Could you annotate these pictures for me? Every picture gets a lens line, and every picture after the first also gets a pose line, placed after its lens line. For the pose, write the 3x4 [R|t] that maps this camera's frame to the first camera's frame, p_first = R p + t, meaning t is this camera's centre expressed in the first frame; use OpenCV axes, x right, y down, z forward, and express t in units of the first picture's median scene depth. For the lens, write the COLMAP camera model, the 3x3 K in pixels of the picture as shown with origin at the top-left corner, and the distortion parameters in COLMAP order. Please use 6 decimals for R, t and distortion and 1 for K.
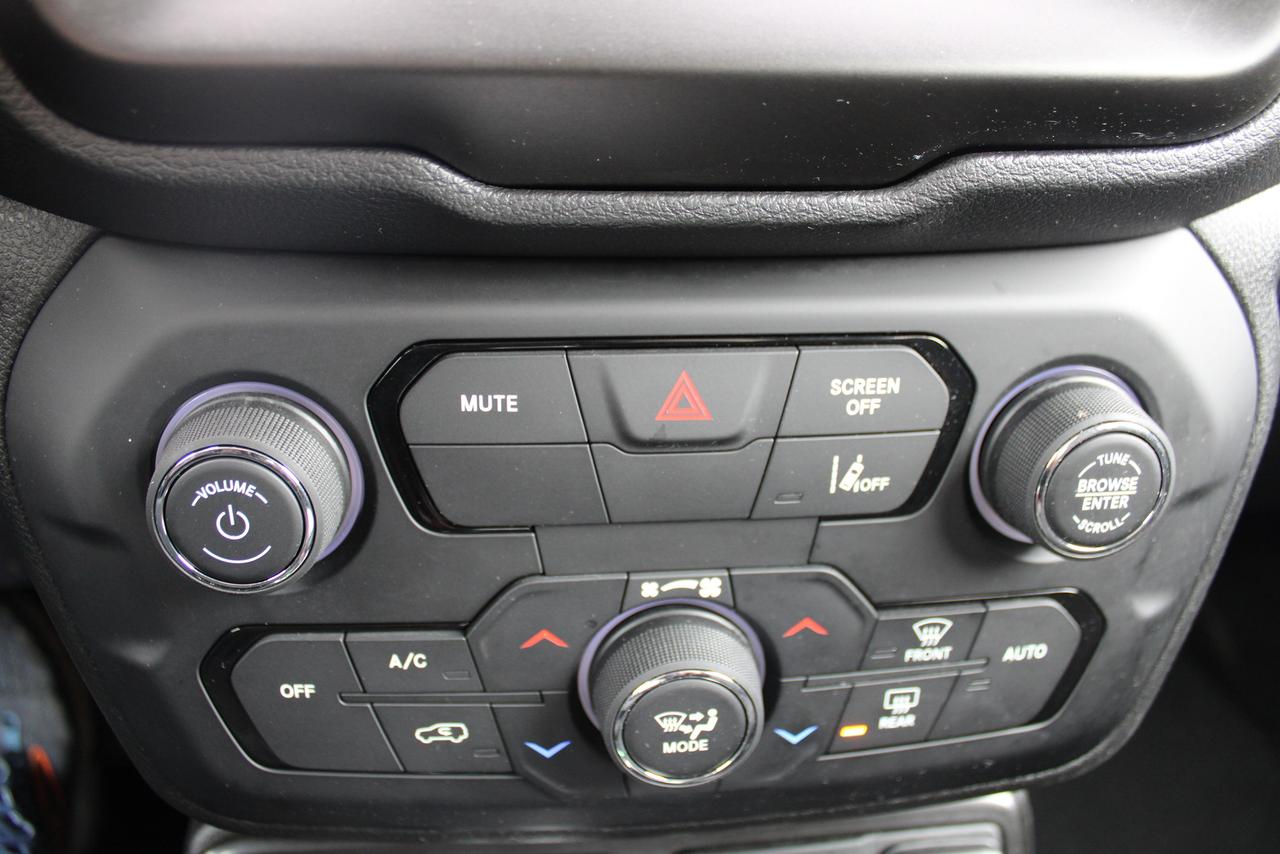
lens RADIAL K [[1084.8, 0, 640.0], [0, 1084.8, 427.0], [0, 0, 1]] dist [-0.160808, 0.160921]
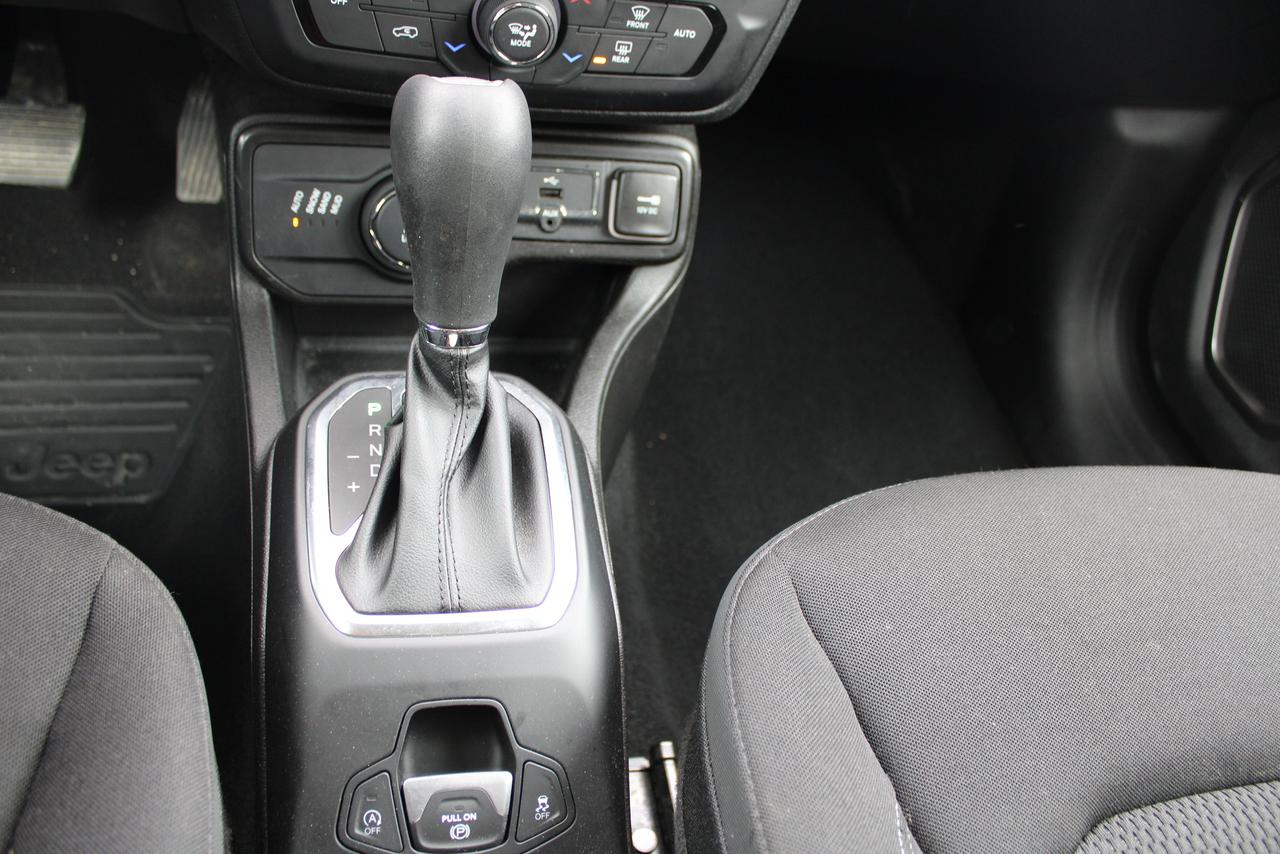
lens RADIAL K [[1084.8, 0, 640.0], [0, 1084.8, 427.0], [0, 0, 1]] dist [-0.160808, 0.160921]
pose [[0.981245, 0.061522, 0.182684, -0.064067], [-0.117303, 0.942604, 0.312629, 0.310775], [-0.152965, -0.328195, 0.932142, -1.258566]]
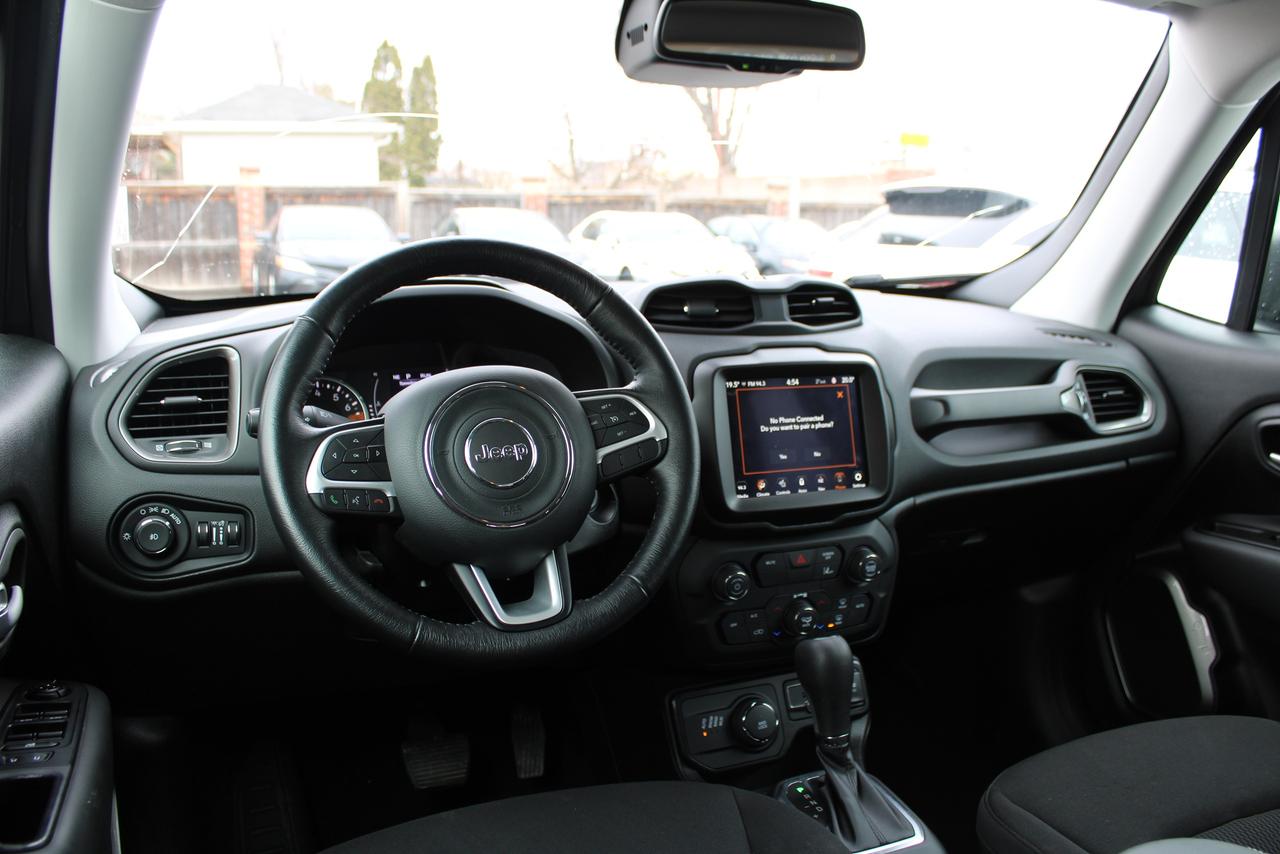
lens RADIAL K [[1084.8, 0, 640.0], [0, 1084.8, 427.0], [0, 0, 1]] dist [-0.160808, 0.160921]
pose [[0.958060, -0.062925, 0.279575, -2.028854], [0.127045, 0.967746, -0.217549, 0.377818], [-0.256868, 0.243944, 0.935153, -3.733924]]
